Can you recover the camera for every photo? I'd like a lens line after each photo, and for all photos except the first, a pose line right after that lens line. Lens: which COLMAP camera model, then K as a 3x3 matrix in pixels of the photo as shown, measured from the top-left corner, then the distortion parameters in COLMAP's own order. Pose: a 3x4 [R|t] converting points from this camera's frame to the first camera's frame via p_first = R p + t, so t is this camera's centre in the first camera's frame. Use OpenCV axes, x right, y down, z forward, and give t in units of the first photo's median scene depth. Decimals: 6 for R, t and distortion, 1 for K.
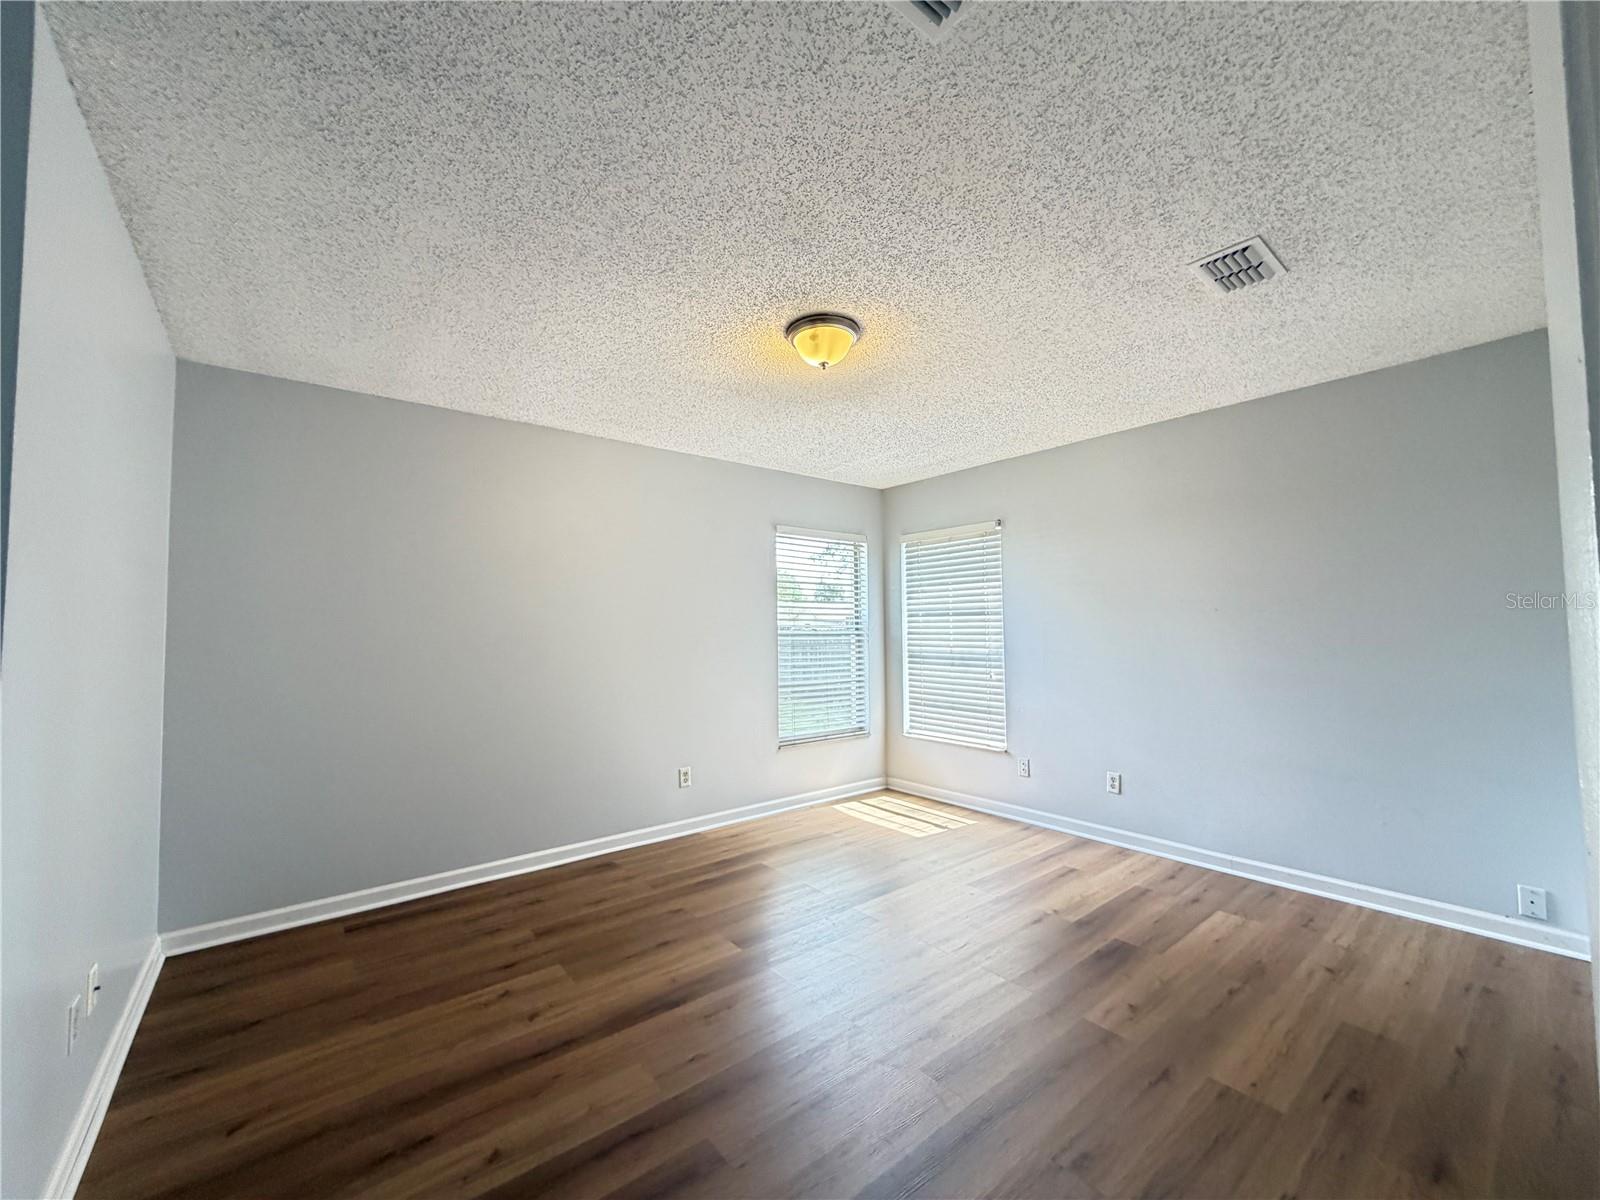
lens RADIAL K [[636.0, 0, 797.1], [0, 636.0, 600.2], [0, 0, 1]] dist [0.001229, 0.000417]
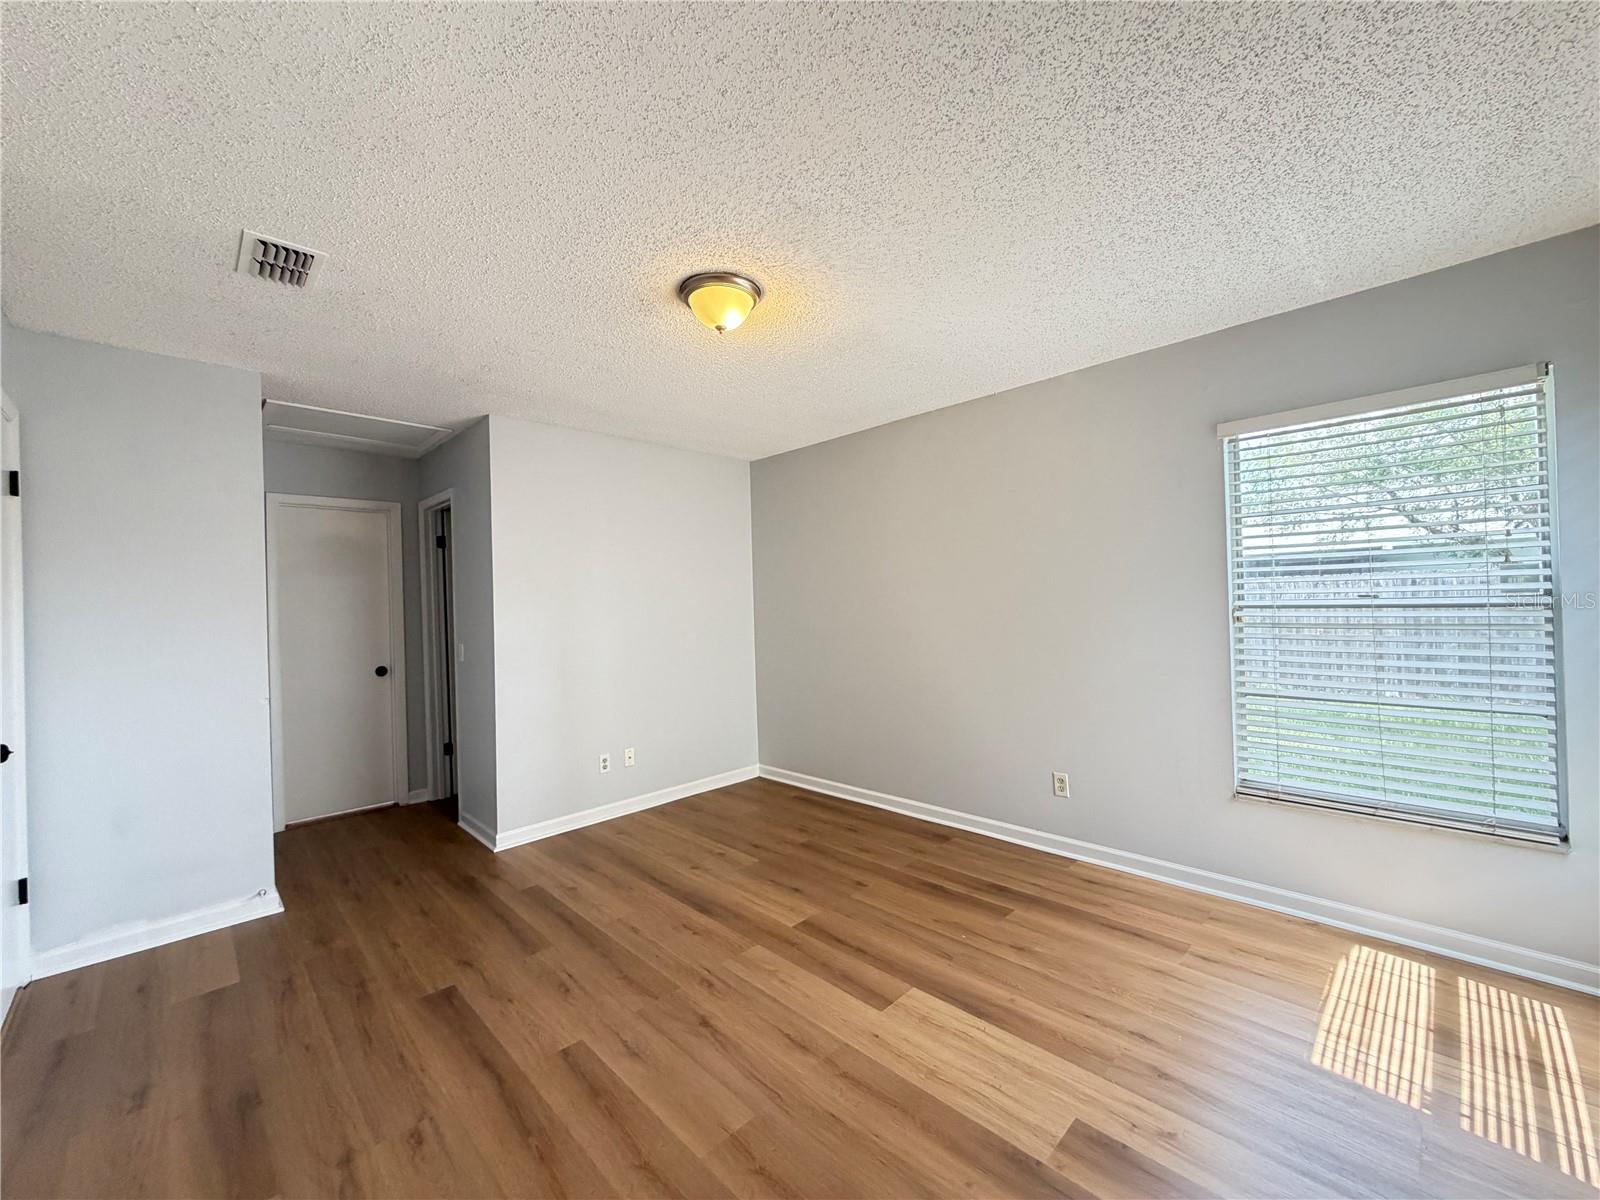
lens RADIAL K [[636.0, 0, 797.1], [0, 636.0, 600.2], [0, 0, 1]] dist [0.001229, 0.000417]
pose [[0.091232, -0.004751, -0.995818, 0.756360], [0.077807, 0.996966, 0.002372, 0.022906], [0.992785, -0.077698, 0.091325, 0.778411]]
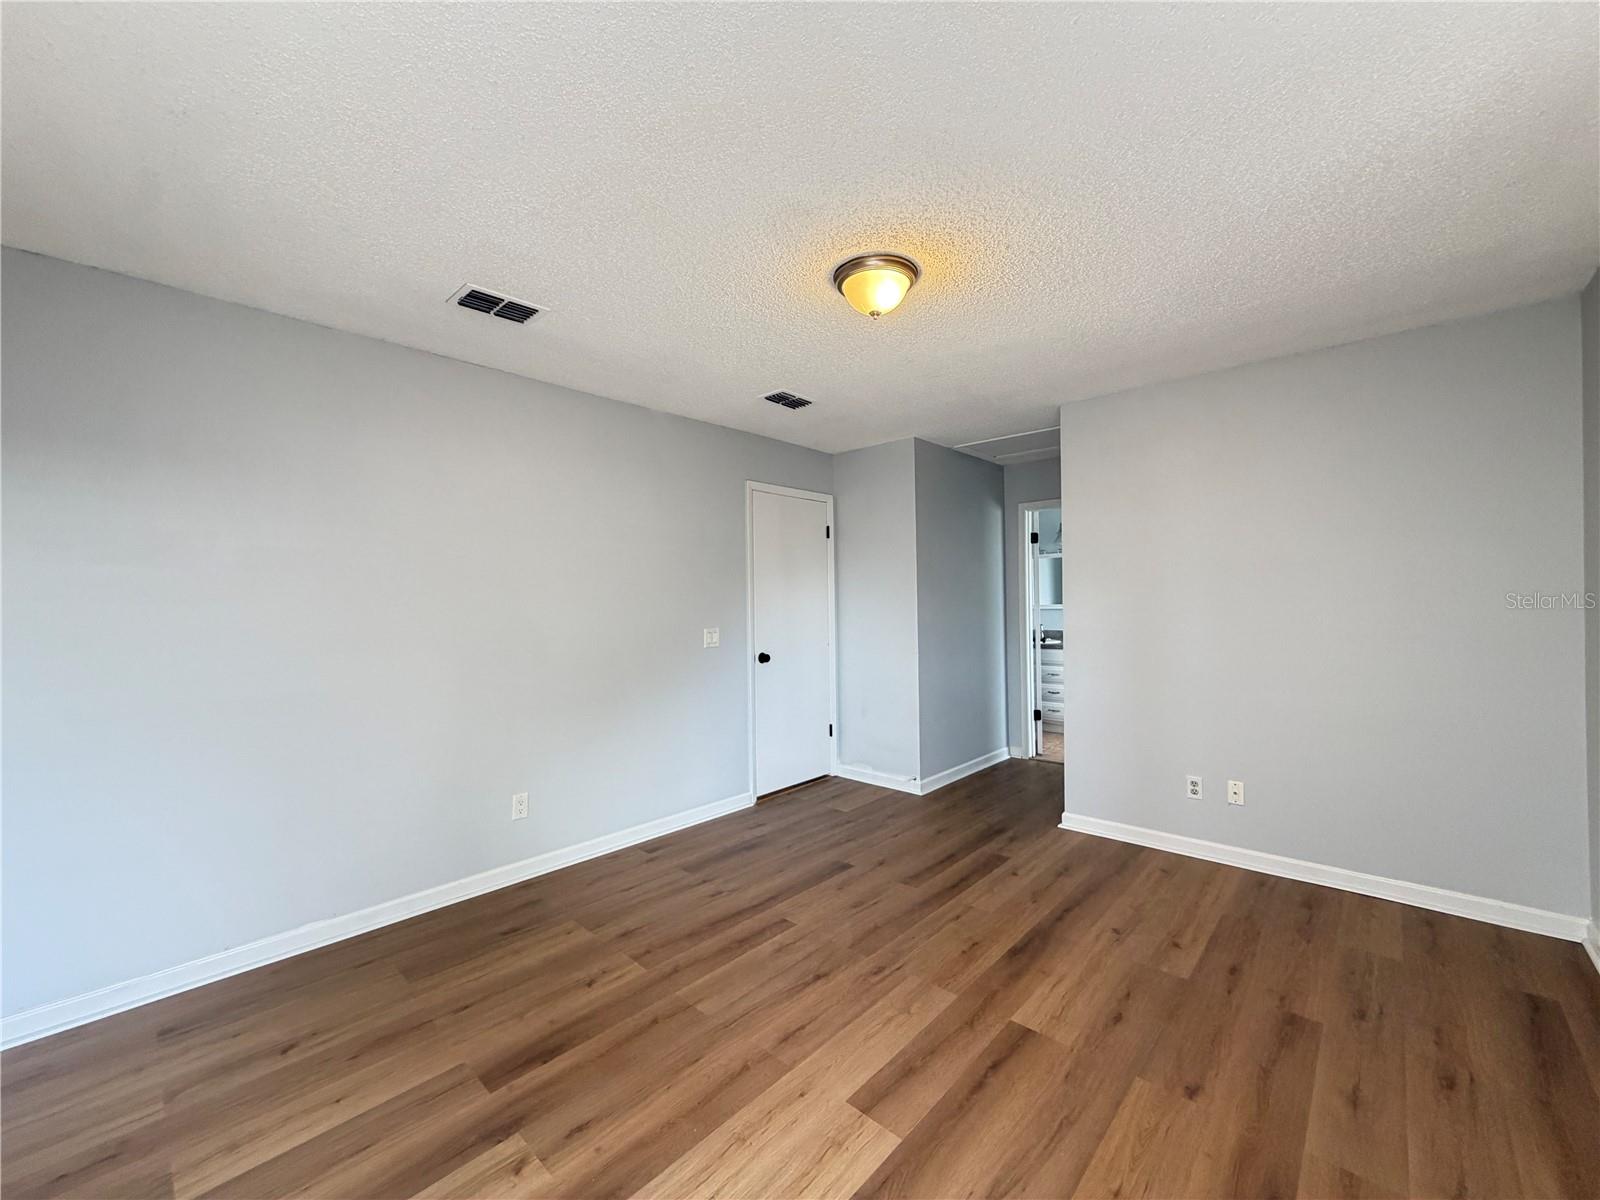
lens RADIAL K [[636.0, 0, 797.1], [0, 636.0, 600.2], [0, 0, 1]] dist [0.001229, 0.000417]
pose [[-0.989874, 0.019495, -0.140604, 0.224709], [0.026447, 0.998509, -0.047745, 0.051447], [0.139464, -0.050980, -0.988914, 1.437223]]
